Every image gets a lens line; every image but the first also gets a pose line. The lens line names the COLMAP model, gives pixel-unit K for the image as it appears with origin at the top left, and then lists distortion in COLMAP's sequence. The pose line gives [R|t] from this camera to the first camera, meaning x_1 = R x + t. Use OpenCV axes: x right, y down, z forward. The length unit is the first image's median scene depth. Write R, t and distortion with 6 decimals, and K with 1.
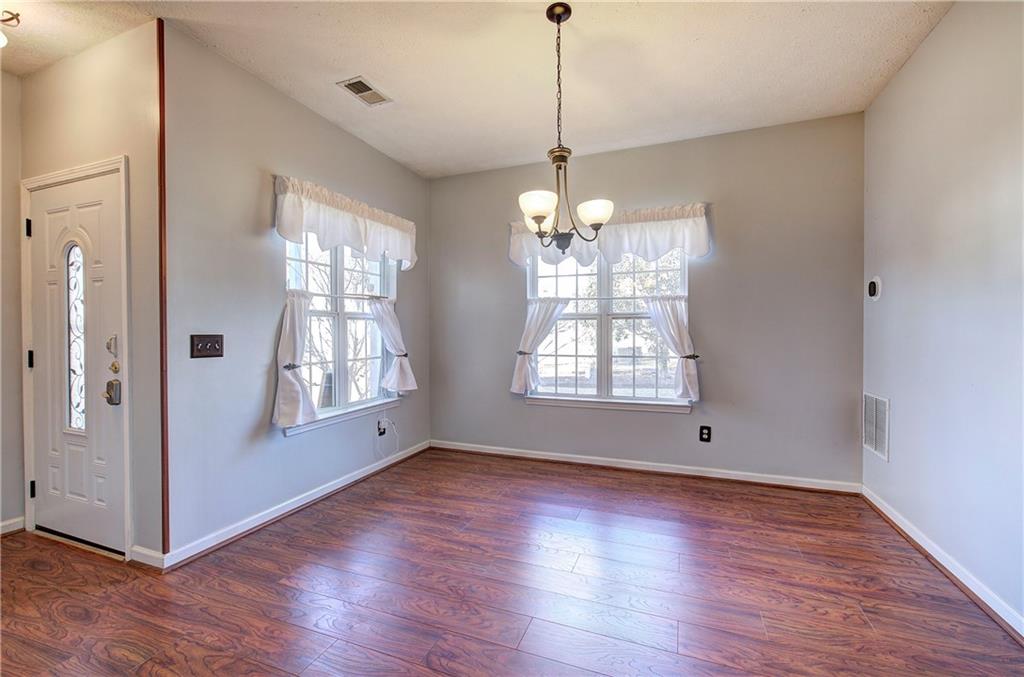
lens RADIAL K [[431.5, 0, 512.0], [0, 431.5, 336.3], [0, 0, 1]] dist [-0.001923, 0.000089]
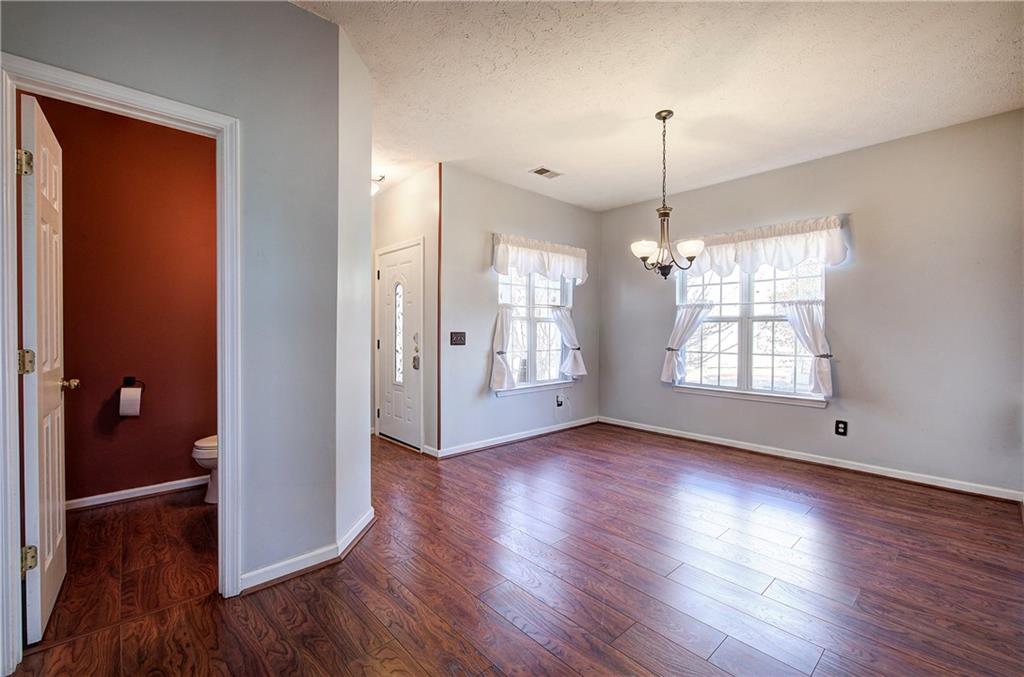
lens RADIAL K [[431.5, 0, 512.0], [0, 431.5, 336.3], [0, 0, 1]] dist [-0.001923, 0.000089]
pose [[0.897446, 0.012431, -0.440948, 0.195664], [-0.011880, 0.999921, 0.004011, 0.002687], [0.440963, 0.001638, 0.897524, -0.356675]]
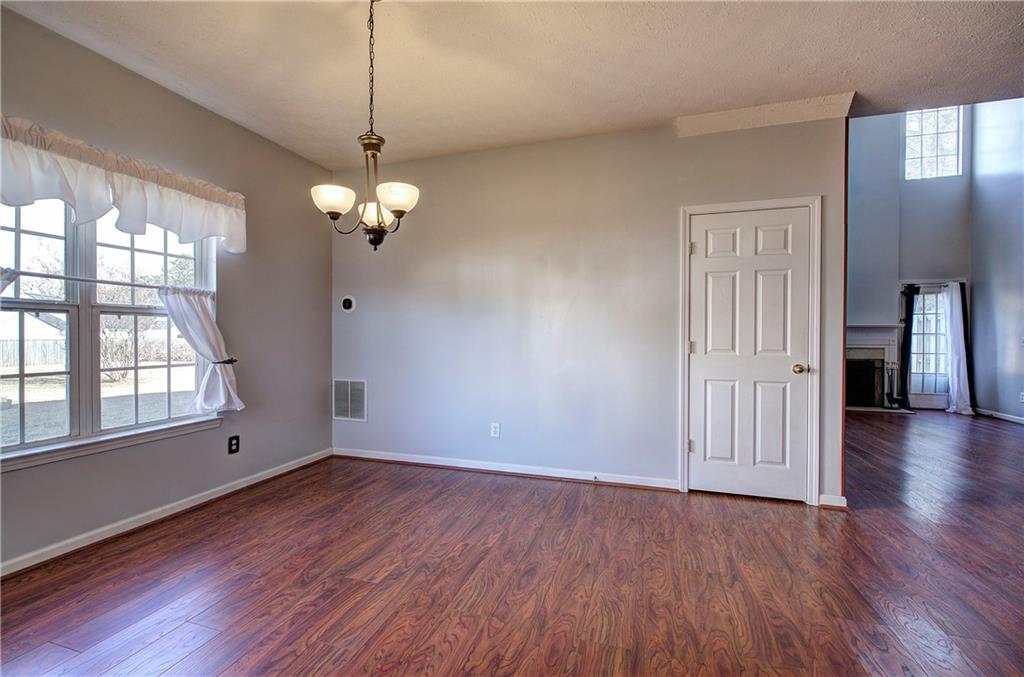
lens RADIAL K [[433.4, 0, 513.9], [0, 433.4, 337.8], [0, 0, 1]] dist [0.000558, 0.000005]
pose [[-0.065721, -0.001742, 0.997837, -0.554572], [0.007514, 0.999969, 0.002240, 0.000619], [-0.997810, 0.007645, -0.065706, 0.498681]]
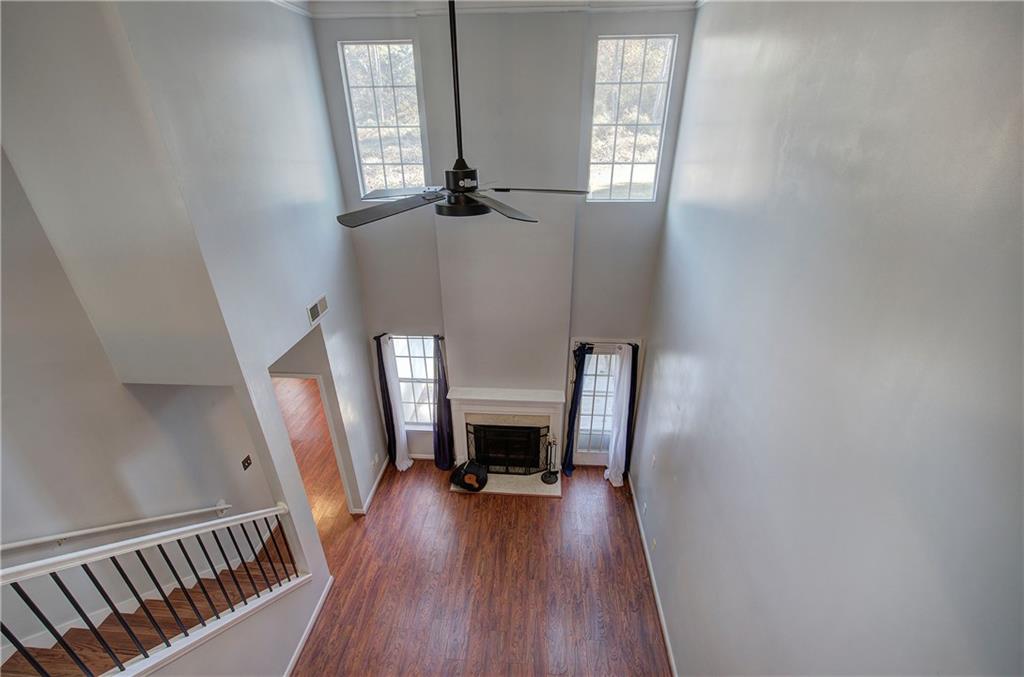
lens RADIAL K [[433.4, 0, 513.9], [0, 433.4, 337.8], [0, 0, 1]] dist [0.000558, 0.000005]
pose [[-0.315094, -0.423682, 0.849241, 0.158841], [0.017473, 0.892081, 0.451537, -1.024634], [-0.948900, 0.157115, -0.273687, -0.921155]]
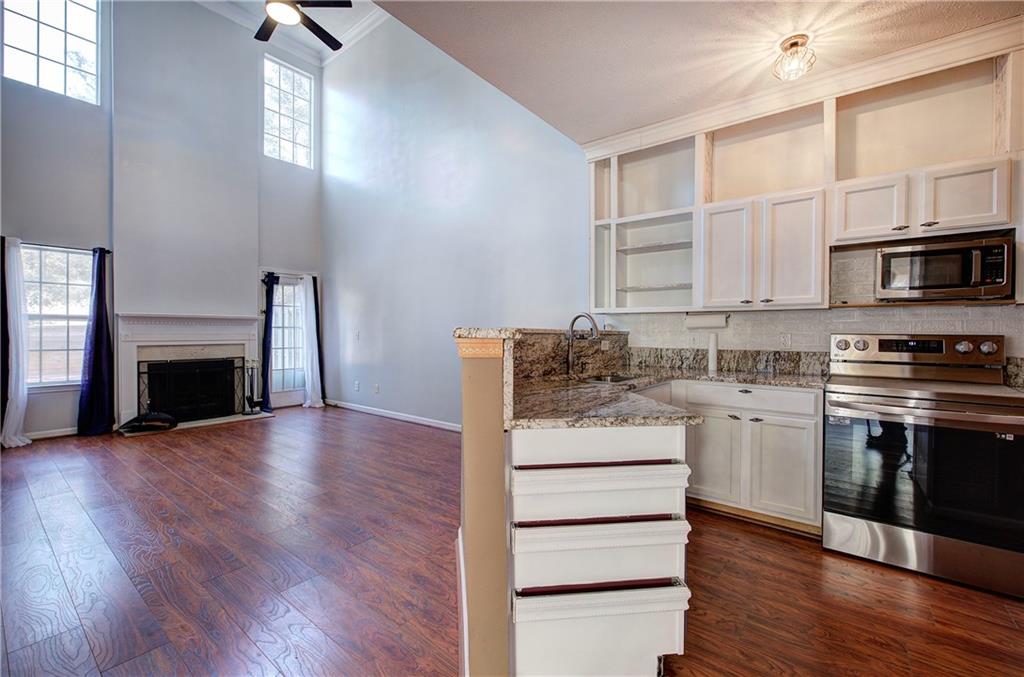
lens RADIAL K [[431.5, 0, 512.0], [0, 431.5, 336.3], [0, 0, 1]] dist [-0.001923, 0.000089]
pose [[-0.957749, -0.003363, 0.287586, -0.131071], [0.003209, 0.999744, 0.022379, 0.001901], [-0.287587, 0.022357, -0.957493, -0.063391]]
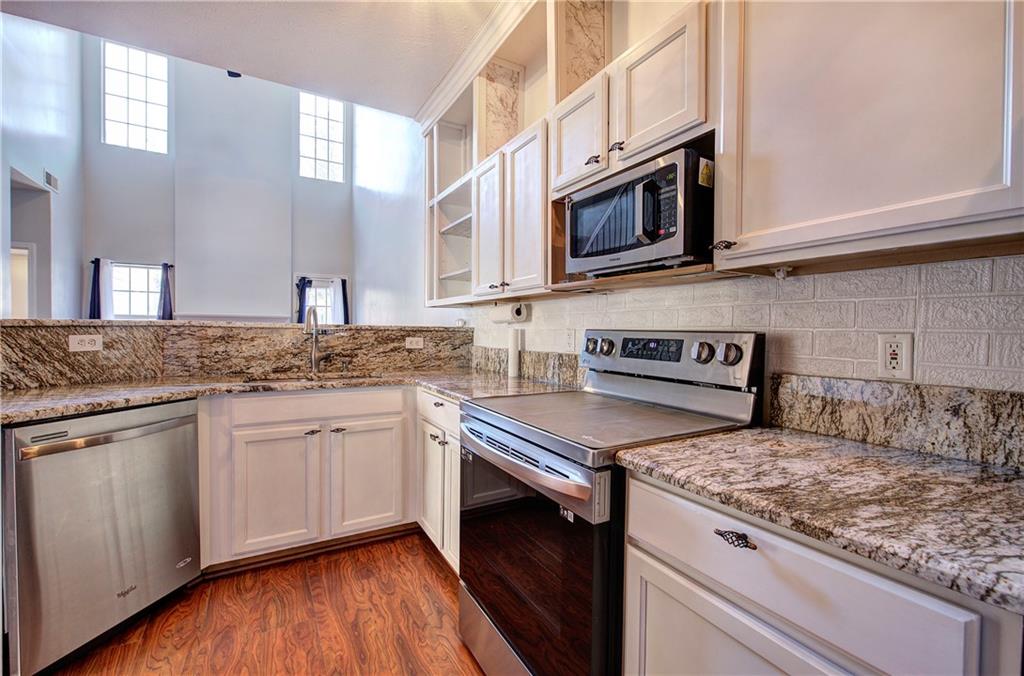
lens RADIAL K [[432.2, 0, 514.4], [0, 432.2, 337.9], [0, 0, 1]] dist [-0.006098, 0.000469]
pose [[-0.782360, -0.014484, 0.622658, -0.781306], [0.000917, 0.999702, 0.024407, 0.015084], [-0.622826, 0.019666, -0.782113, -0.547619]]
